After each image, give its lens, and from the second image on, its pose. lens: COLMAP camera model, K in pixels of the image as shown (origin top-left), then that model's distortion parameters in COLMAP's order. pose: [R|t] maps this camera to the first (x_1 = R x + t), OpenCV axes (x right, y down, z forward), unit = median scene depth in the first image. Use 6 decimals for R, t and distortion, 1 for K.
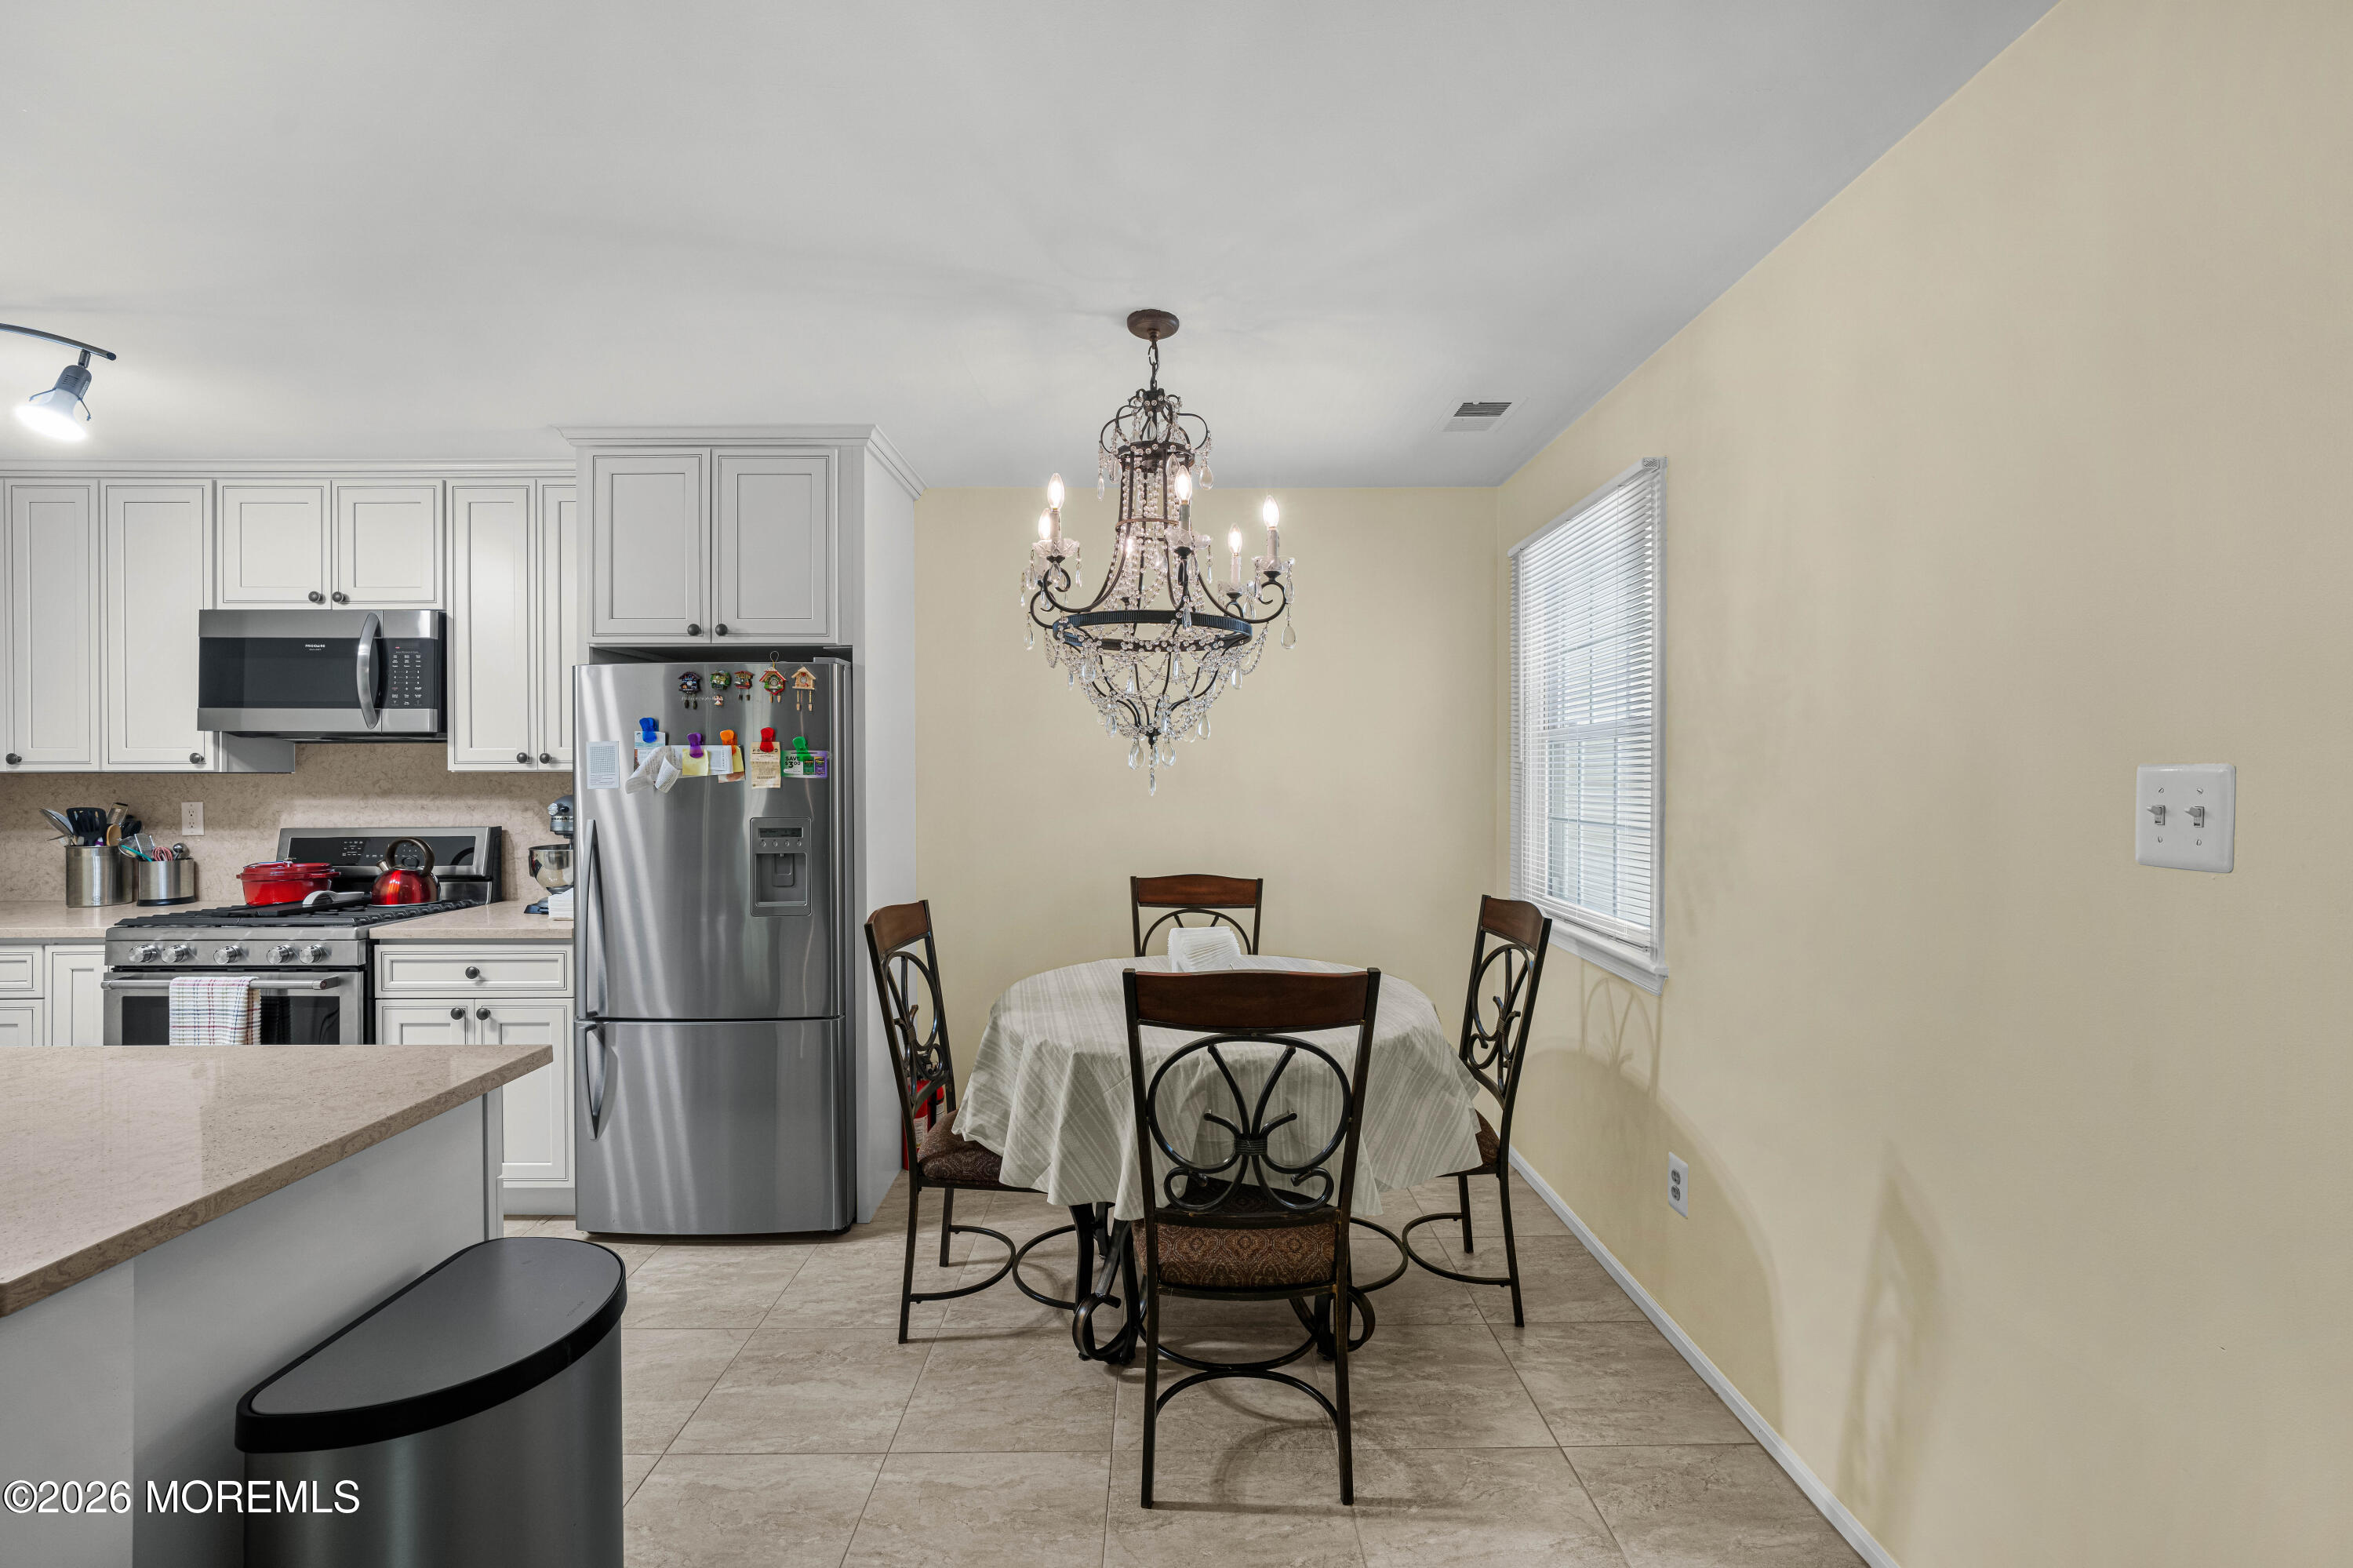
lens RADIAL K [[982.6, 0, 1176.1], [0, 982.6, 776.4], [0, 0, 1]] dist [-0.014728, 0.005892]
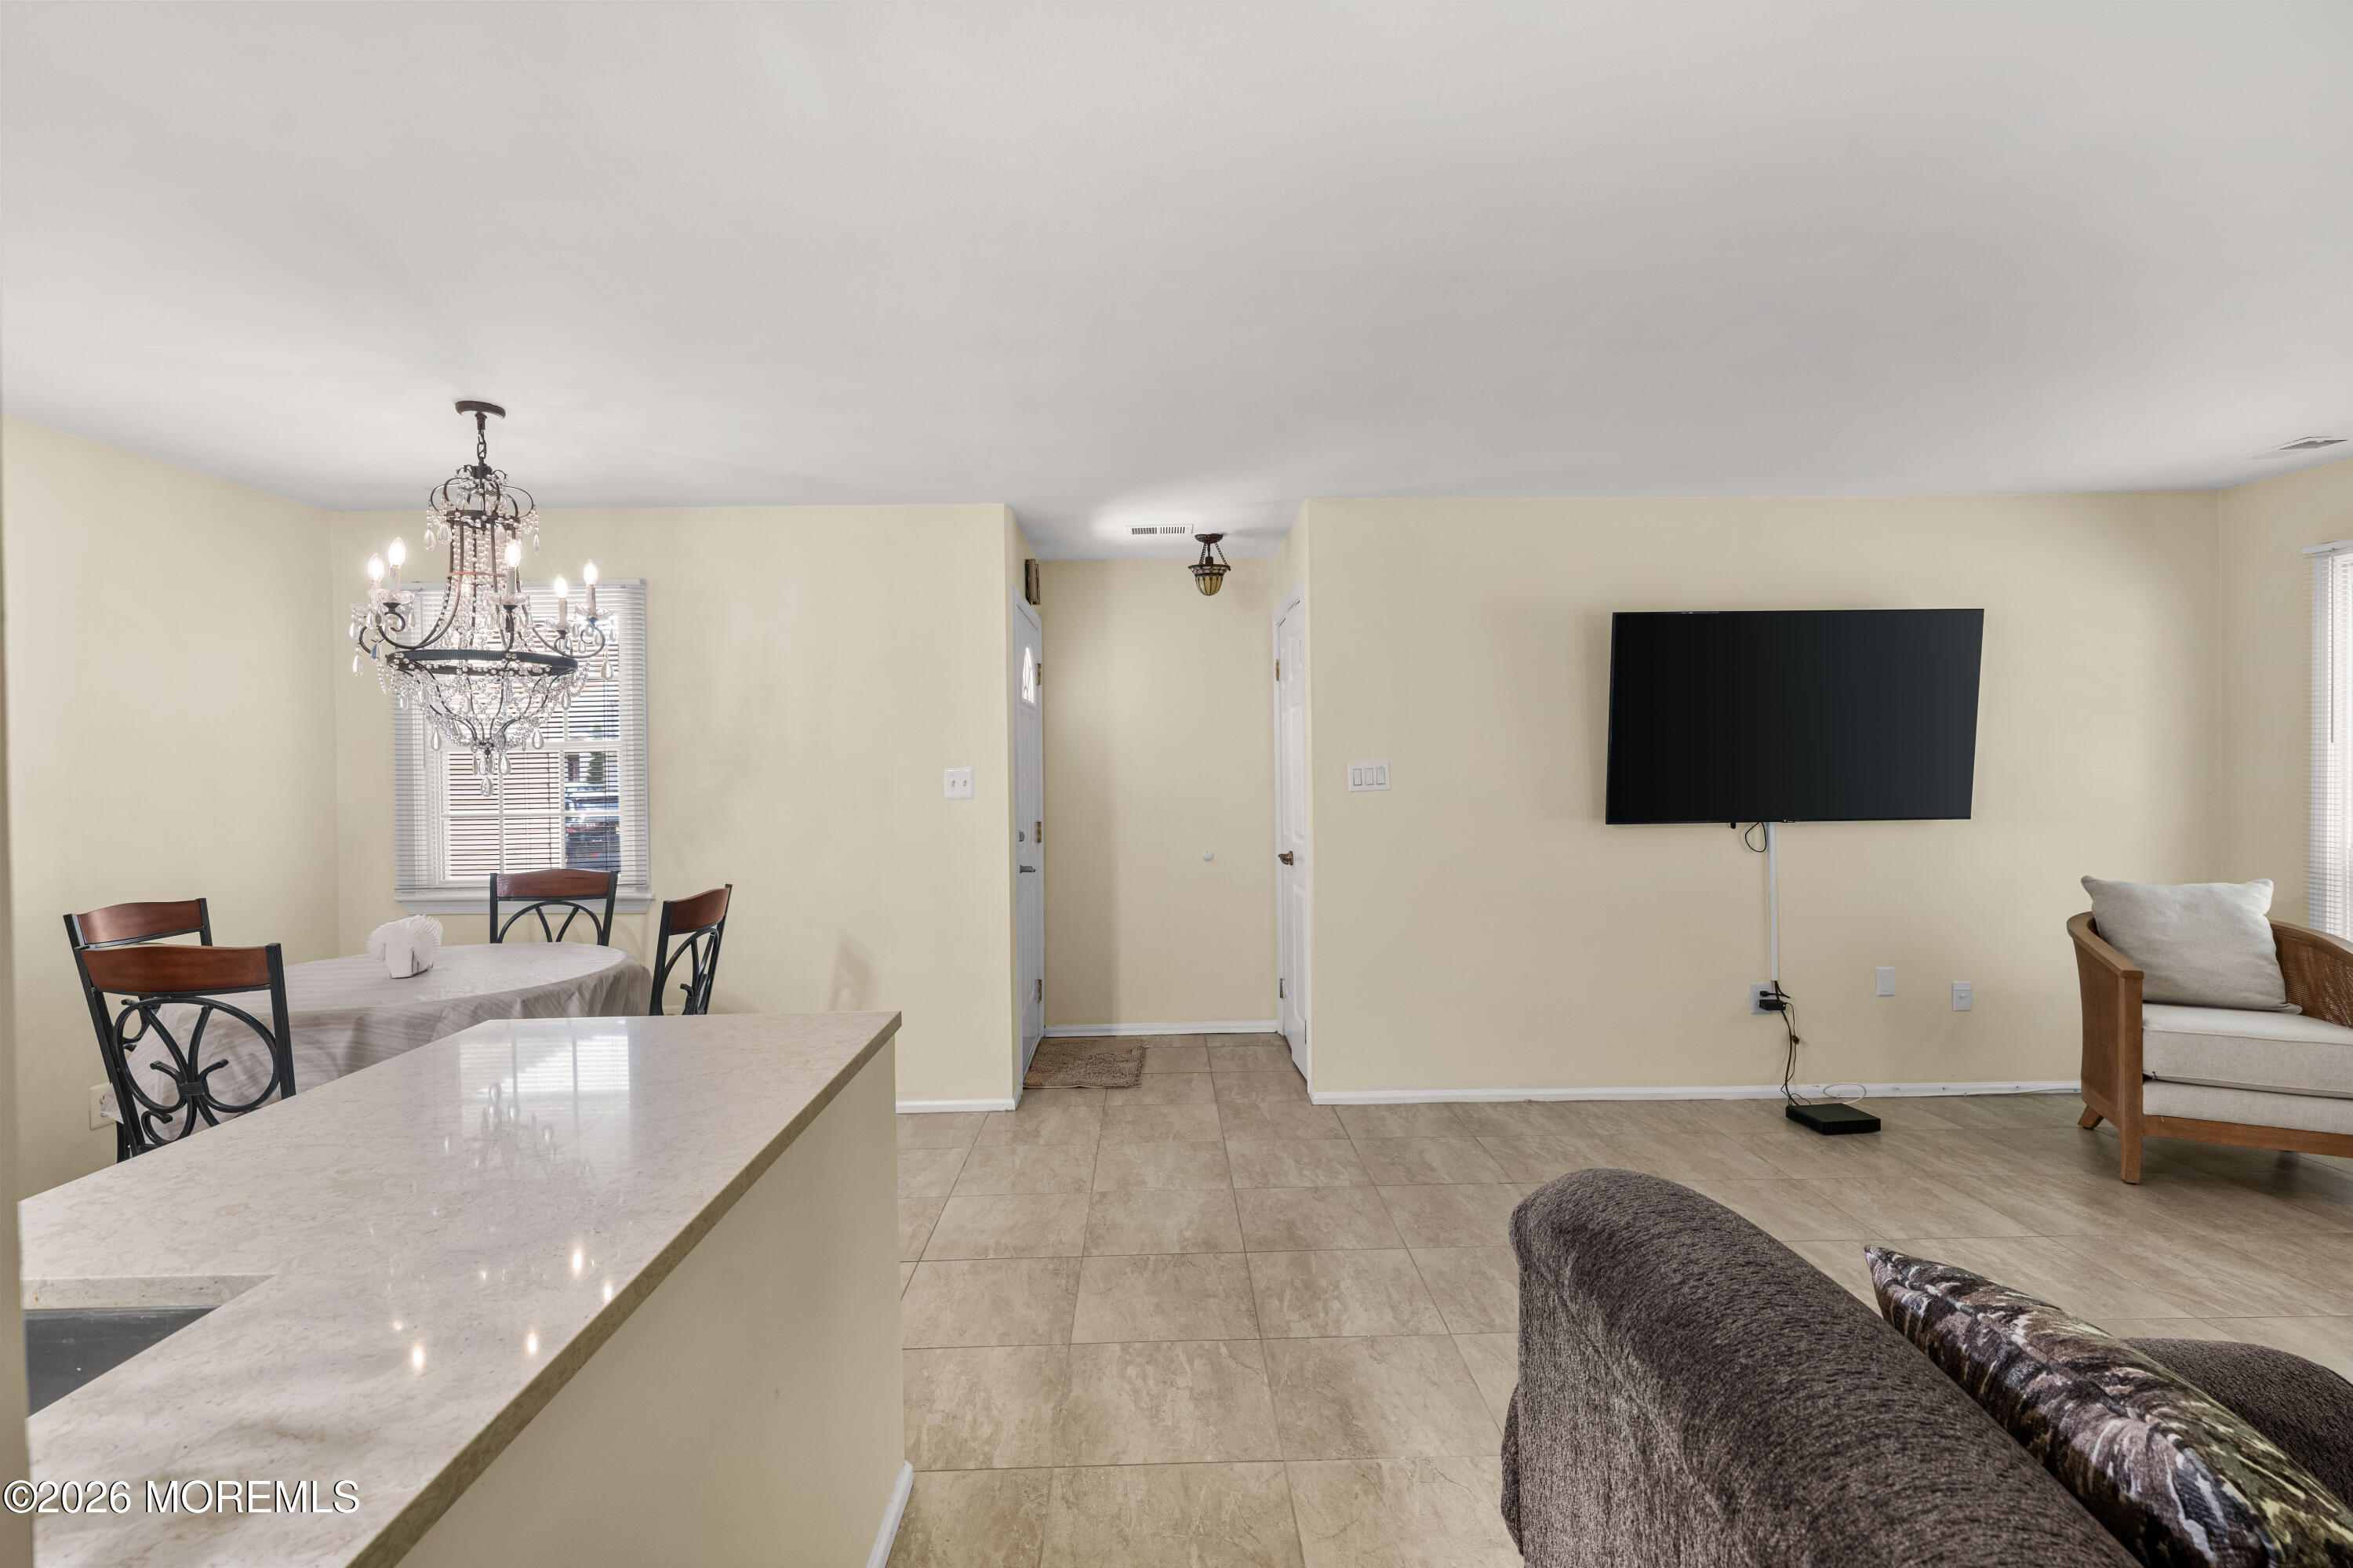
lens RADIAL K [[1086.9, 0, 1169.7], [0, 1086.9, 782.6], [0, 0, 1]] dist [-0.013049, -0.000154]
pose [[-0.008008, -0.014877, 0.999857, -1.060923], [0.018373, 0.999718, 0.015022, -0.001964], [-0.999799, 0.018491, -0.007733, 0.124520]]
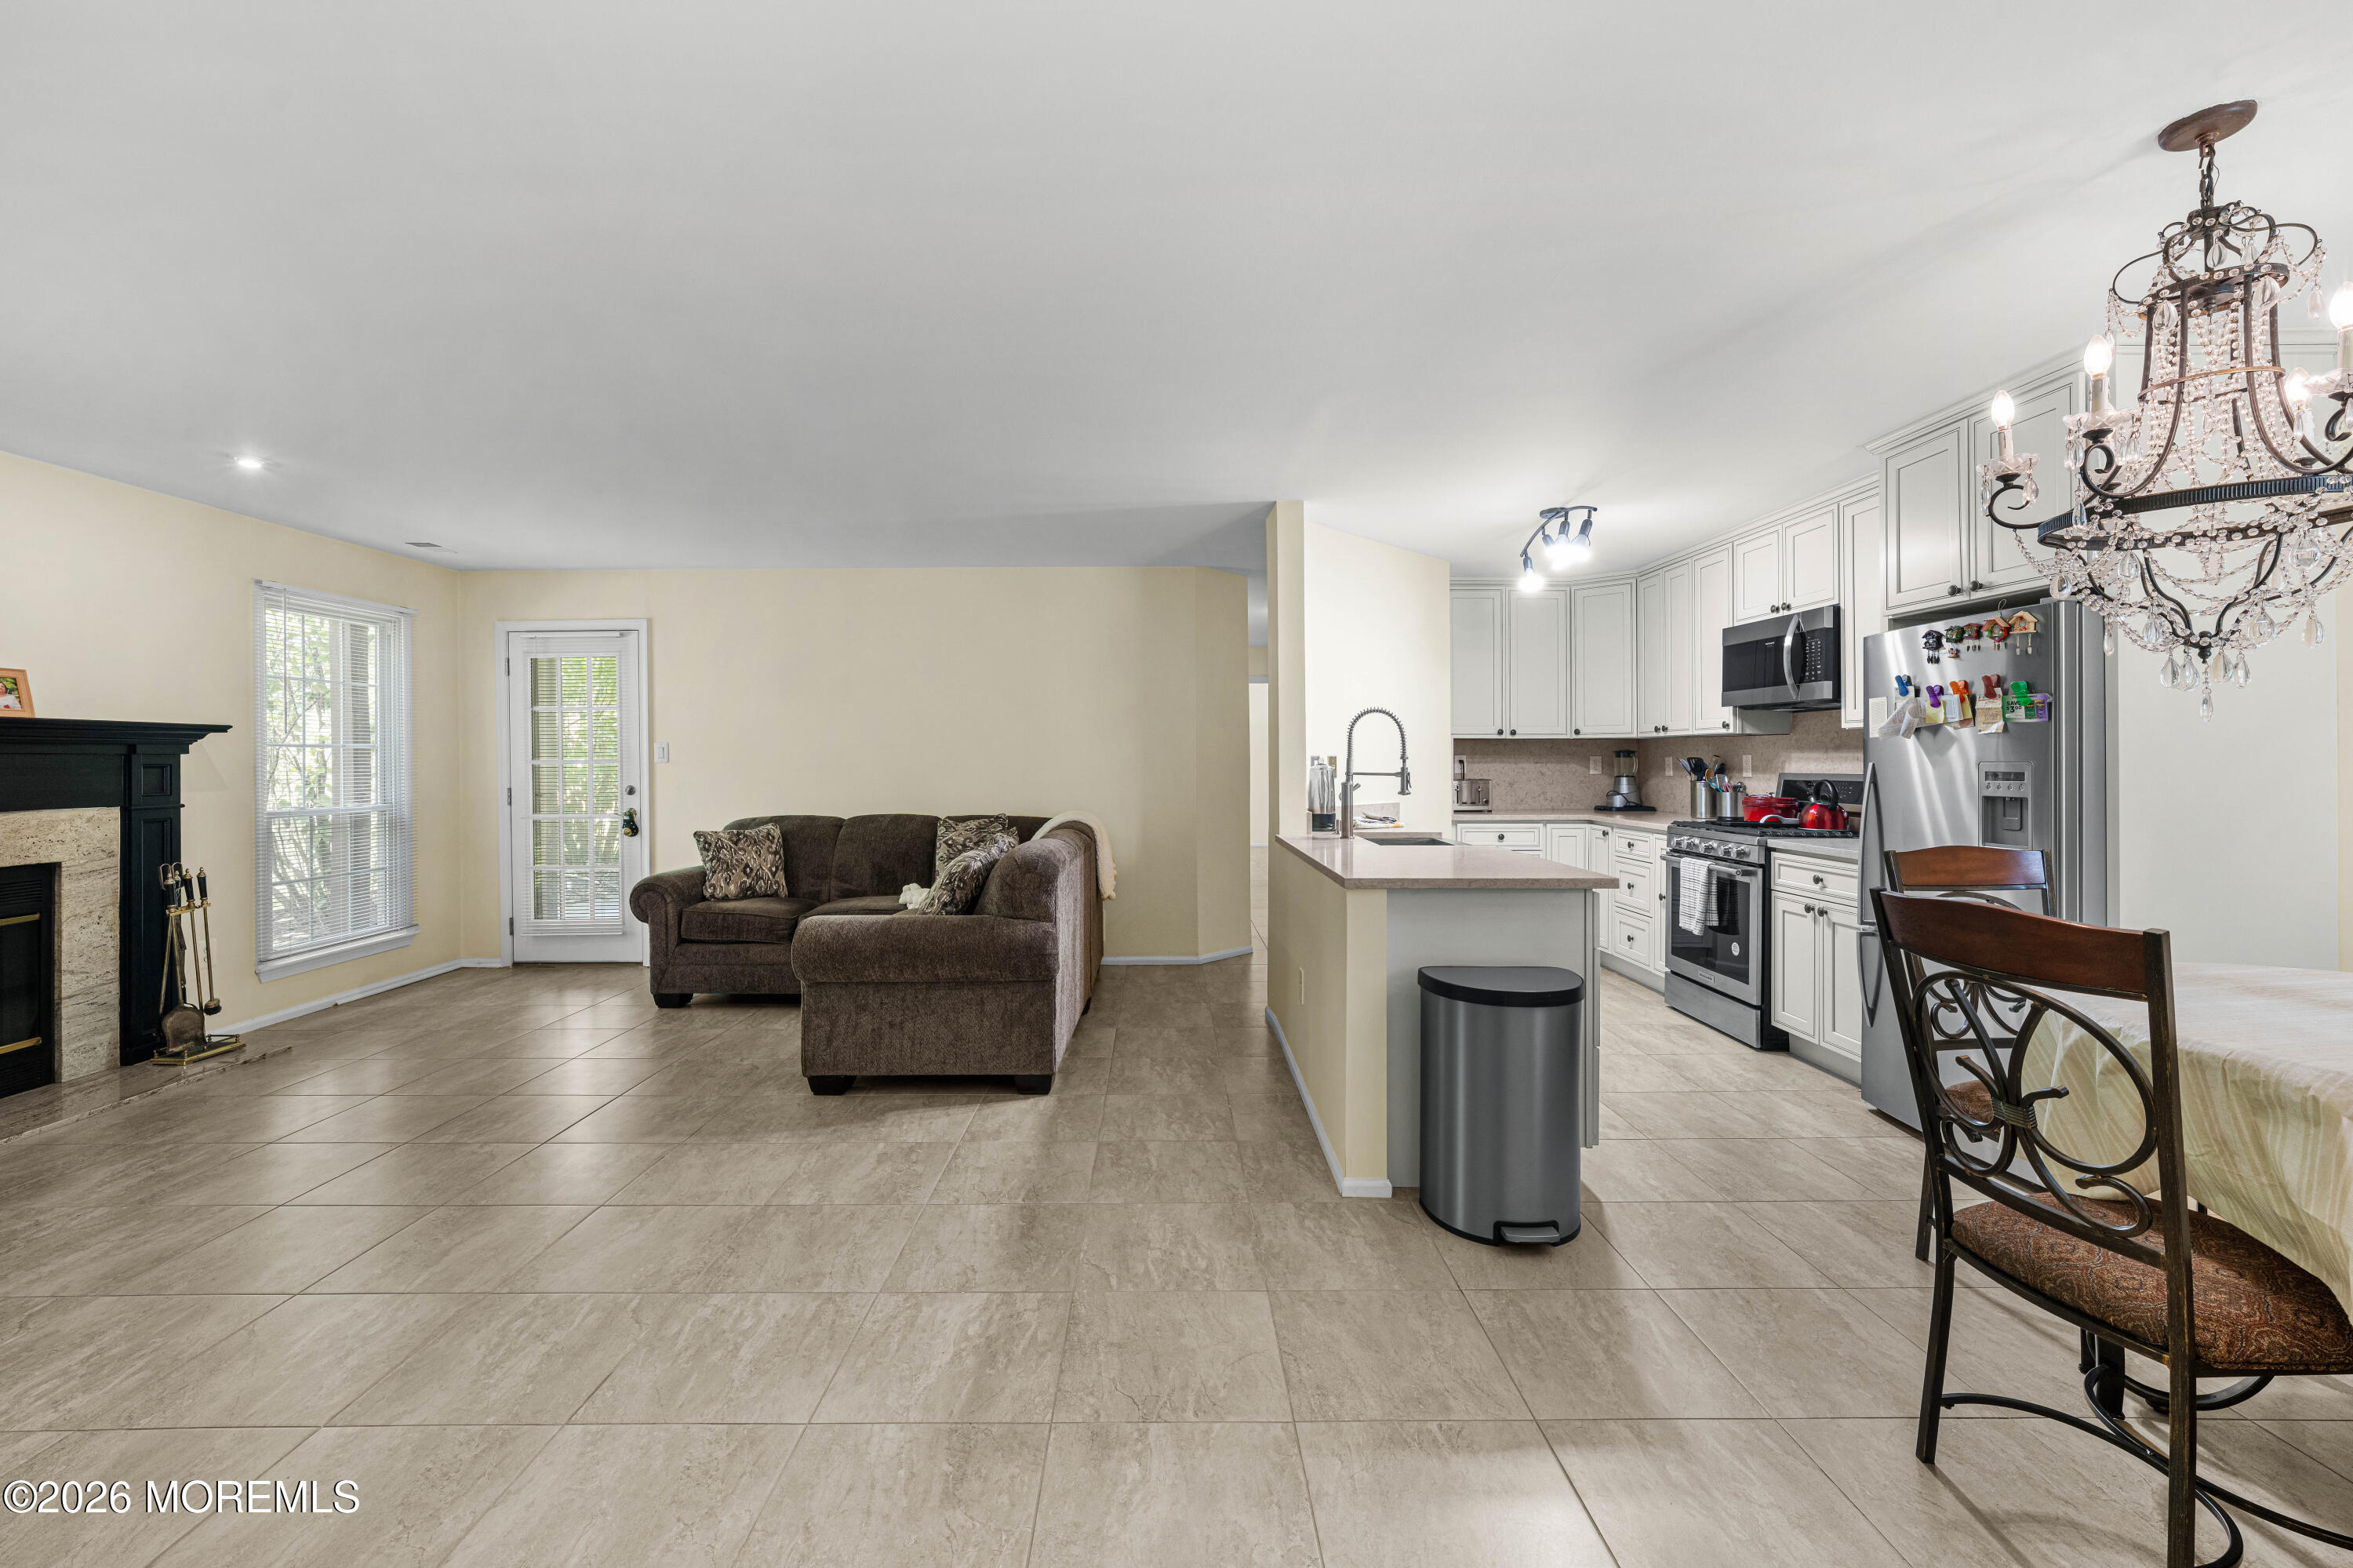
lens RADIAL K [[964.0, 0, 1168.4], [0, 964.0, 756.5], [0, 0, 1]] dist [-0.009344, 0.000525]
pose [[0.000434, -0.000091, -1.000000, 0.573285], [-0.002169, 0.999998, -0.000092, 0.037279], [0.999998, 0.002169, 0.000434, 0.126481]]
